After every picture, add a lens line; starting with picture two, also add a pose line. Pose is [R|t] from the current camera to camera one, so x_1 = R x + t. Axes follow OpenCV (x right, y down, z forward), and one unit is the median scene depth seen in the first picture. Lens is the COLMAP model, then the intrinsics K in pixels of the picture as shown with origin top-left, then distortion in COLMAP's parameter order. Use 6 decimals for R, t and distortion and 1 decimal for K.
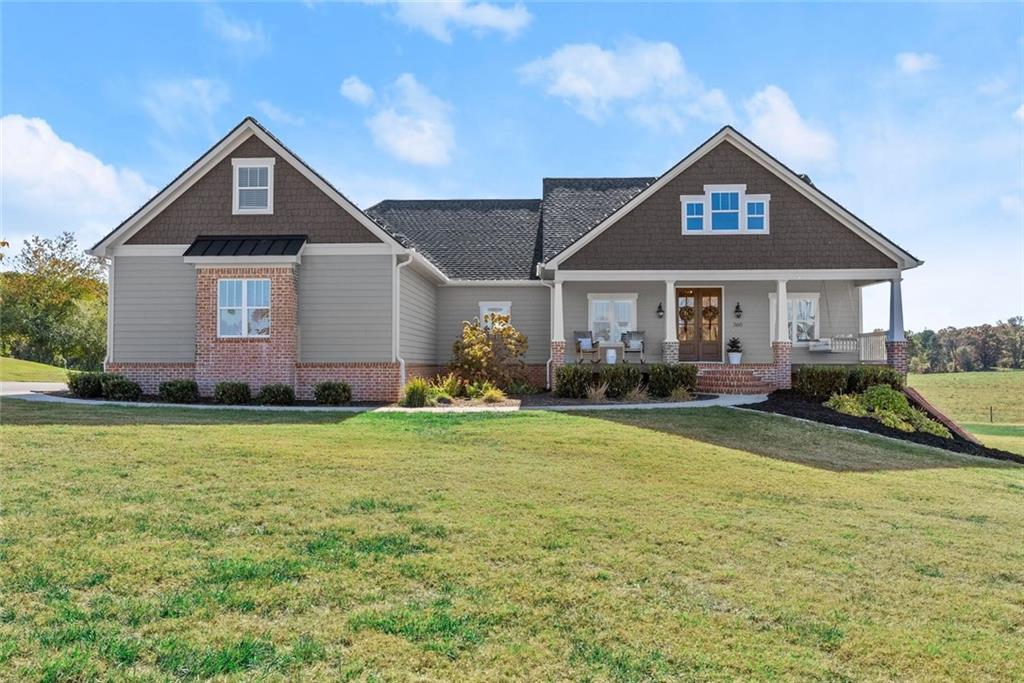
lens RADIAL K [[688.7, 0, 512.9], [0, 688.7, 343.7], [0, 0, 1]] dist [0.005761, -0.008427]
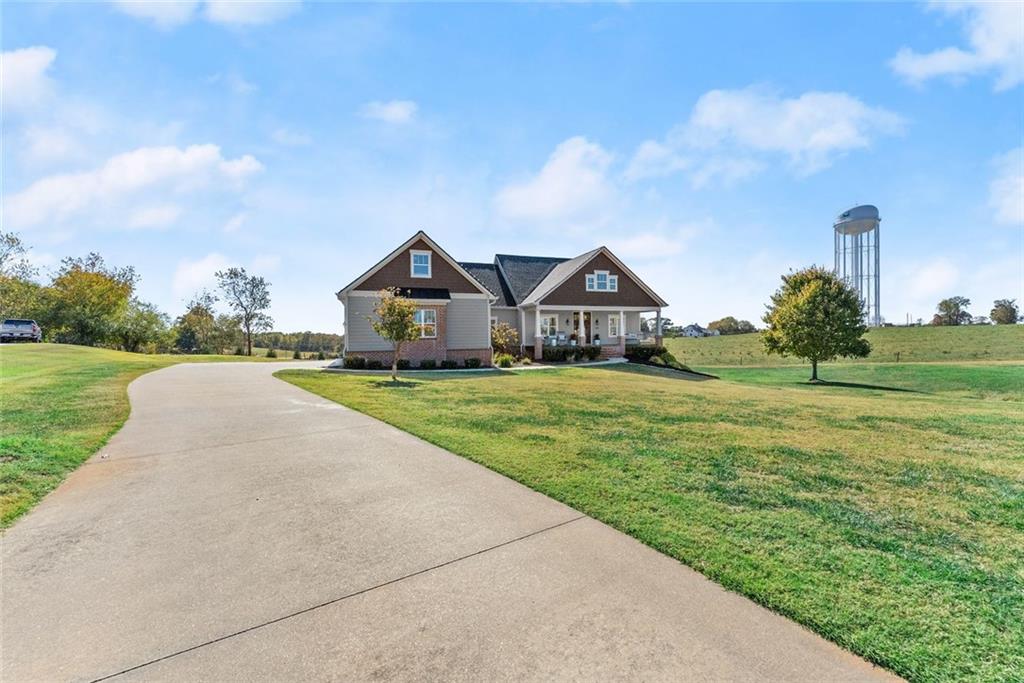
lens RADIAL K [[417.7, 0, 511.3], [0, 417.7, 340.4], [0, 0, 1]] dist [0.002786, -0.000030]
pose [[0.926890, -0.014722, 0.375045, -0.595589], [0.003403, 0.999519, 0.030825, -0.037325], [-0.375318, -0.027295, 0.926494, -0.265372]]
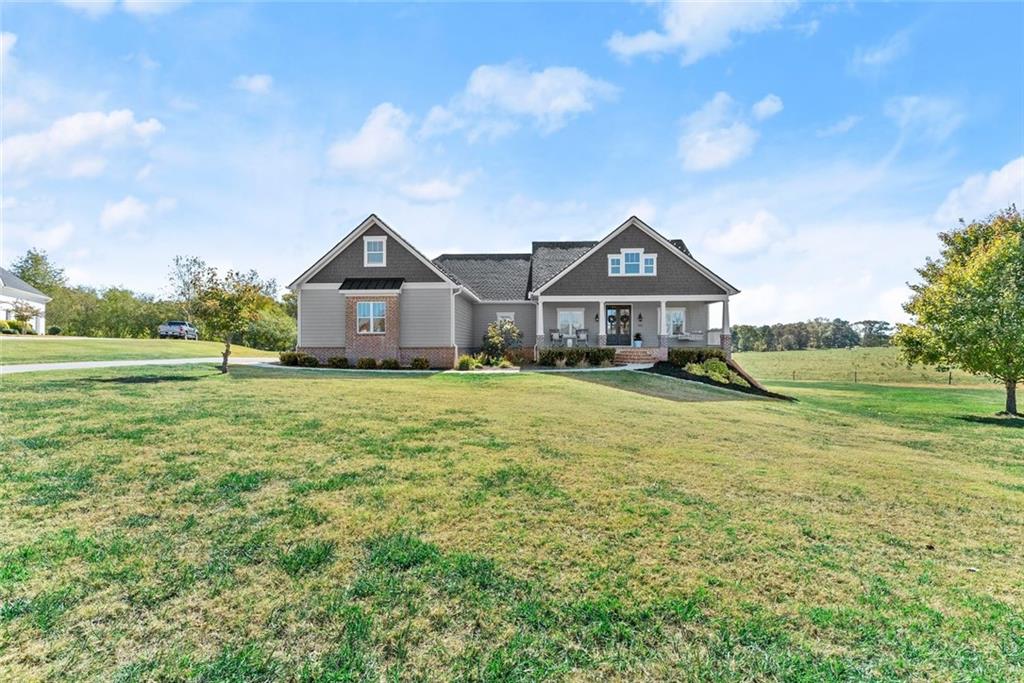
lens RADIAL K [[417.7, 0, 512.1], [0, 417.7, 344.0], [0, 0, 1]] dist [0.002786, -0.000030]
pose [[0.999977, -0.001608, -0.006555, -0.002423], [0.001767, 0.999705, 0.024235, -0.006898], [0.006515, -0.024246, 0.999685, -0.122618]]
